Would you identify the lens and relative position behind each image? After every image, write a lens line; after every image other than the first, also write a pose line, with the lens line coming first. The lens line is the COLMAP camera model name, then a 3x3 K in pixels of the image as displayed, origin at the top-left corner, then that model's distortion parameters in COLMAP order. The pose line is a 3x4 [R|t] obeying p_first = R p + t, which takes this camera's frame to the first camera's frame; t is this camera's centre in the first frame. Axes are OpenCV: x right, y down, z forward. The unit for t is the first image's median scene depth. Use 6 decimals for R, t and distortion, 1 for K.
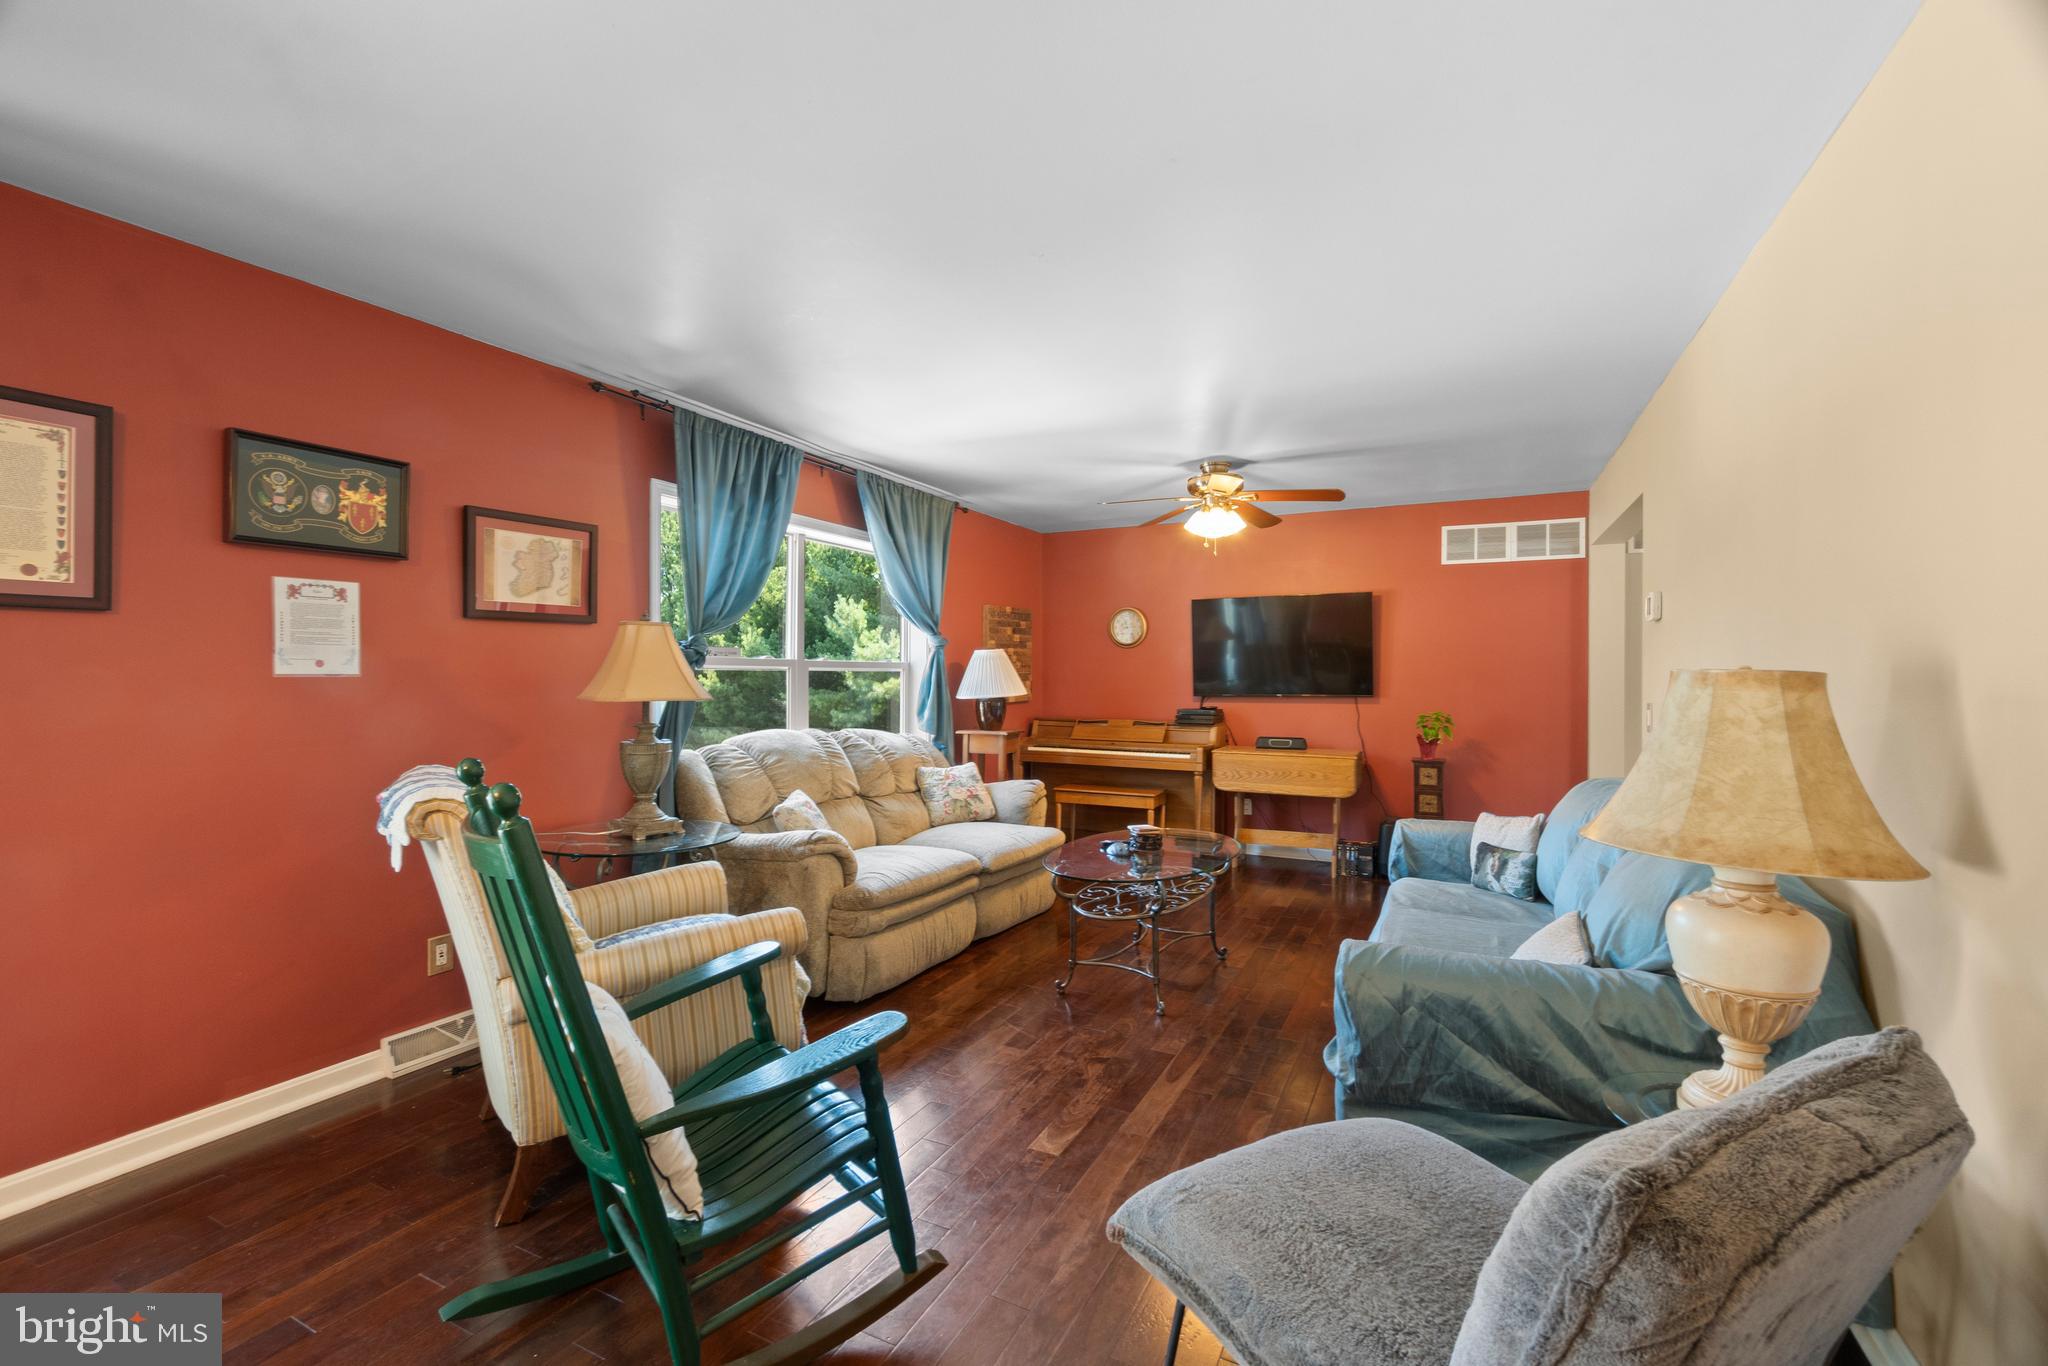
lens RADIAL K [[897.4, 0, 1011.8], [0, 897.4, 662.8], [0, 0, 1]] dist [-0.000505, -0.000329]
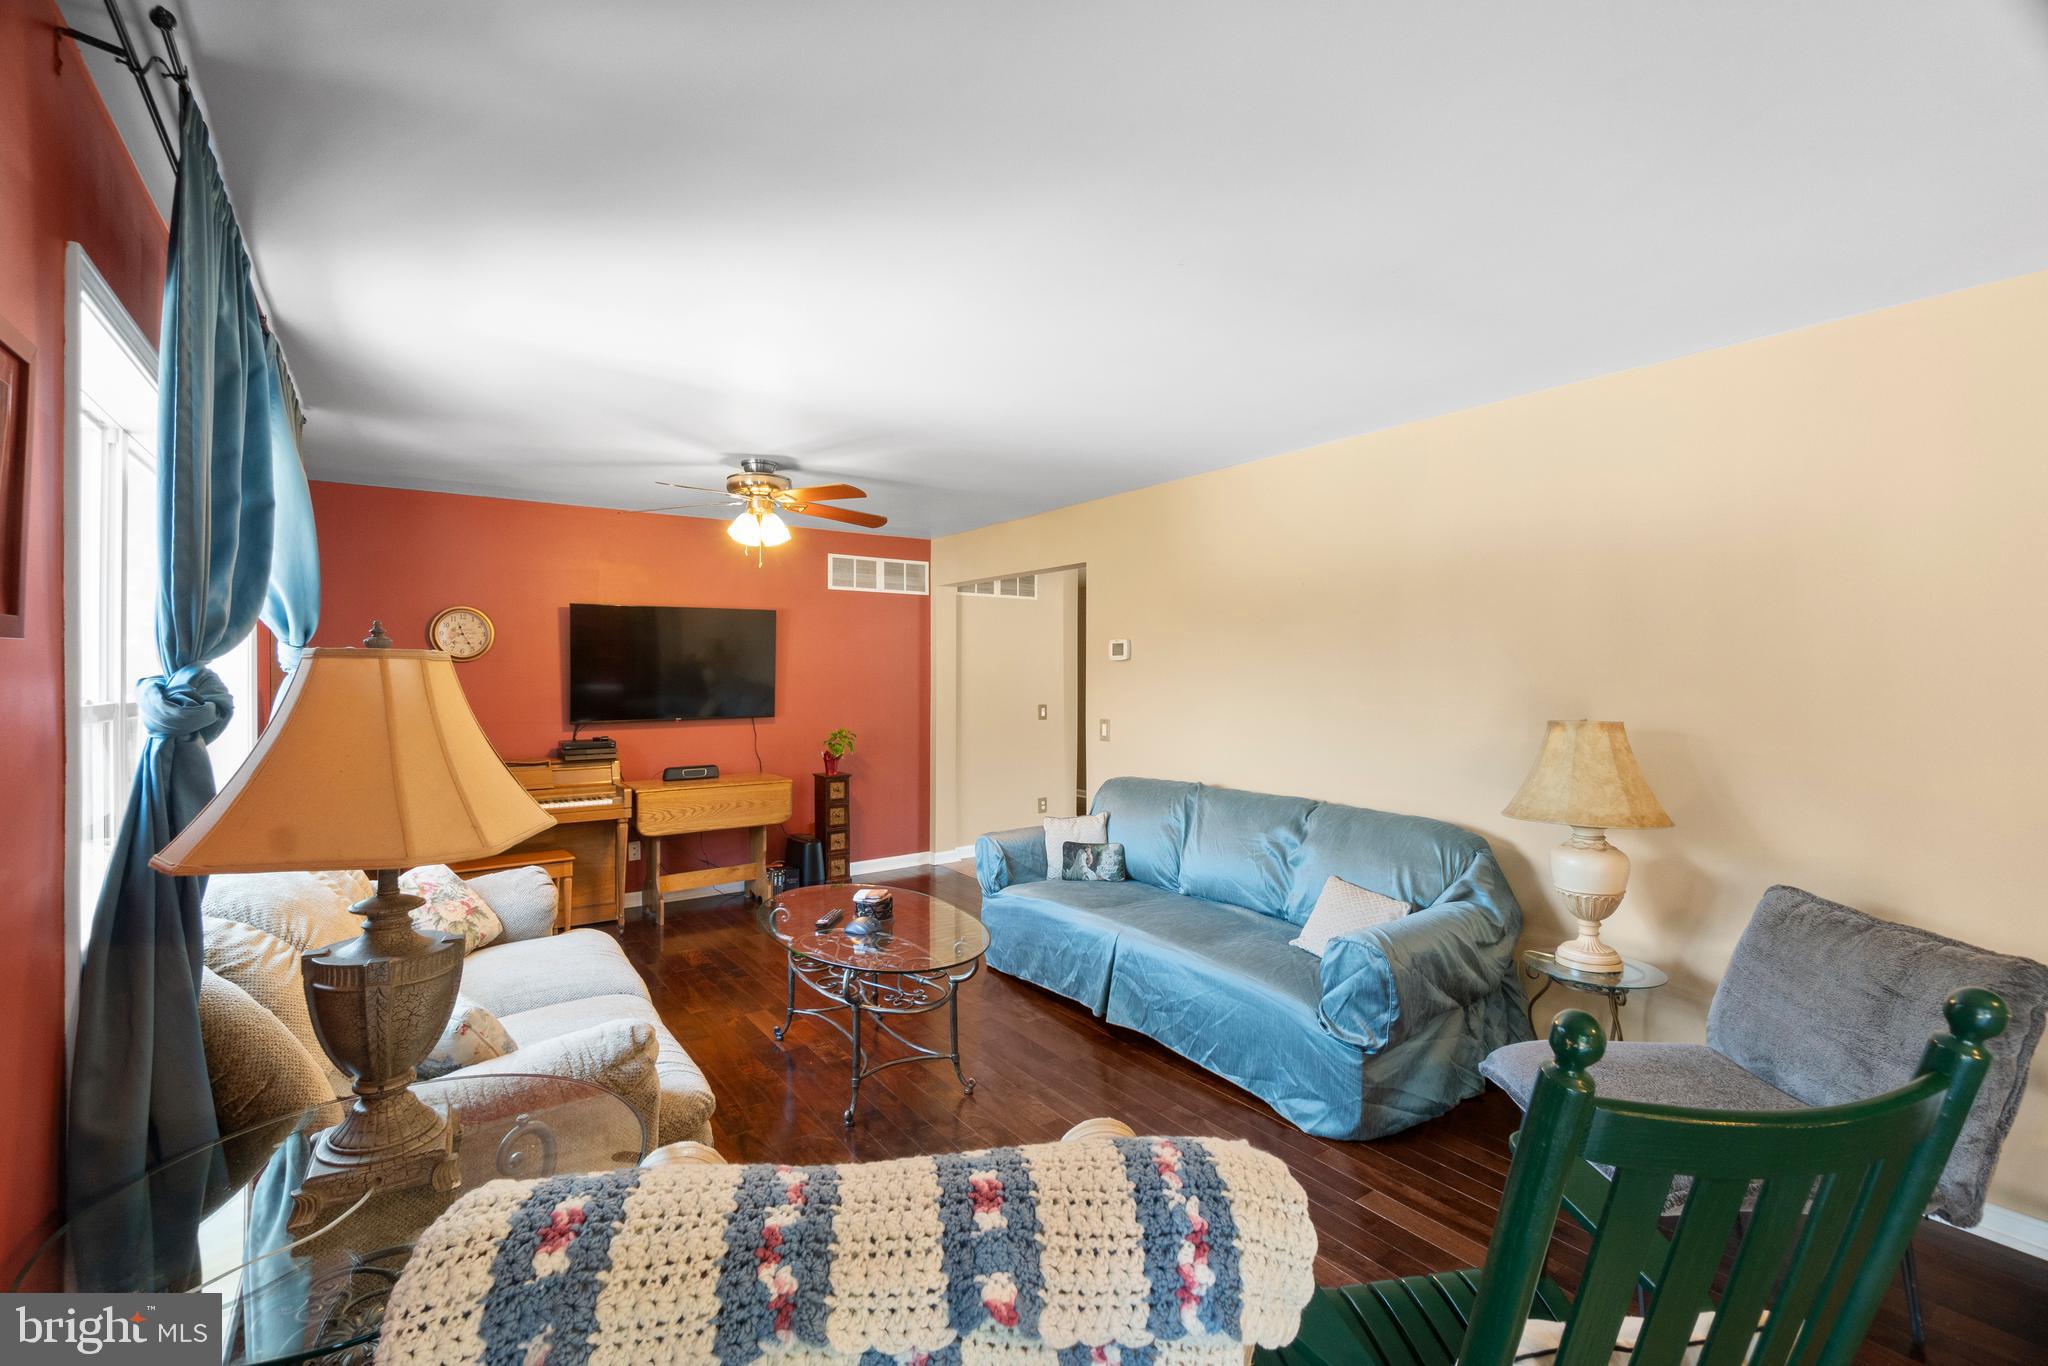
lens RADIAL K [[897.4, 0, 1011.8], [0, 897.4, 662.8], [0, 0, 1]] dist [-0.000505, -0.000329]
pose [[0.448568, 0.003889, 0.893740, -0.384807], [-0.013209, 0.999910, 0.002278, -0.028625], [-0.893651, -0.012827, 0.448579, 0.339503]]
